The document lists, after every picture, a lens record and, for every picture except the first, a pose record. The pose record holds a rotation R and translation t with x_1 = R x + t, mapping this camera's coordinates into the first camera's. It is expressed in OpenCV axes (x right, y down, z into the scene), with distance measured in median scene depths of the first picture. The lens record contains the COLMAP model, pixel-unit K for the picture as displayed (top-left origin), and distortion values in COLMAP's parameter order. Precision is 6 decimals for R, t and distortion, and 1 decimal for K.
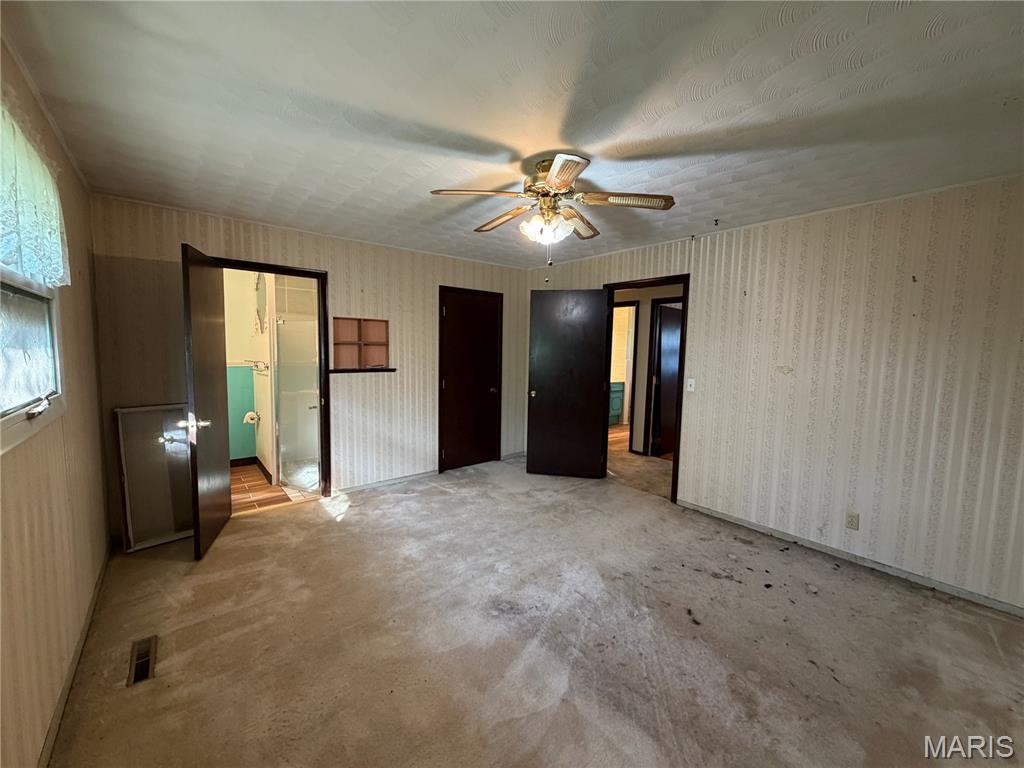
lens RADIAL K [[407.8, 0, 508.3], [0, 407.8, 383.0], [0, 0, 1]] dist [-0.000239, -0.000089]
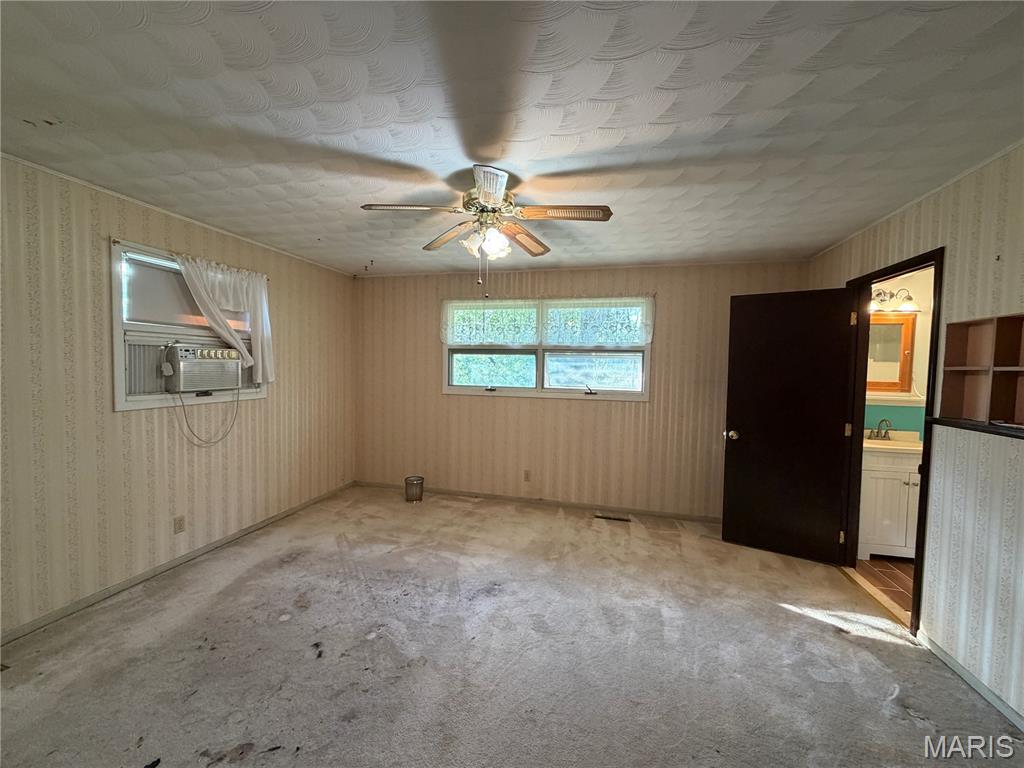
lens RADIAL K [[407.8, 0, 508.3], [0, 407.8, 383.0], [0, 0, 1]] dist [-0.000239, -0.000089]
pose [[-0.807324, -0.008033, -0.590054, 0.543894], [-0.083865, 0.991320, 0.101250, -0.127216], [0.584119, 0.131226, -0.800990, 1.588198]]
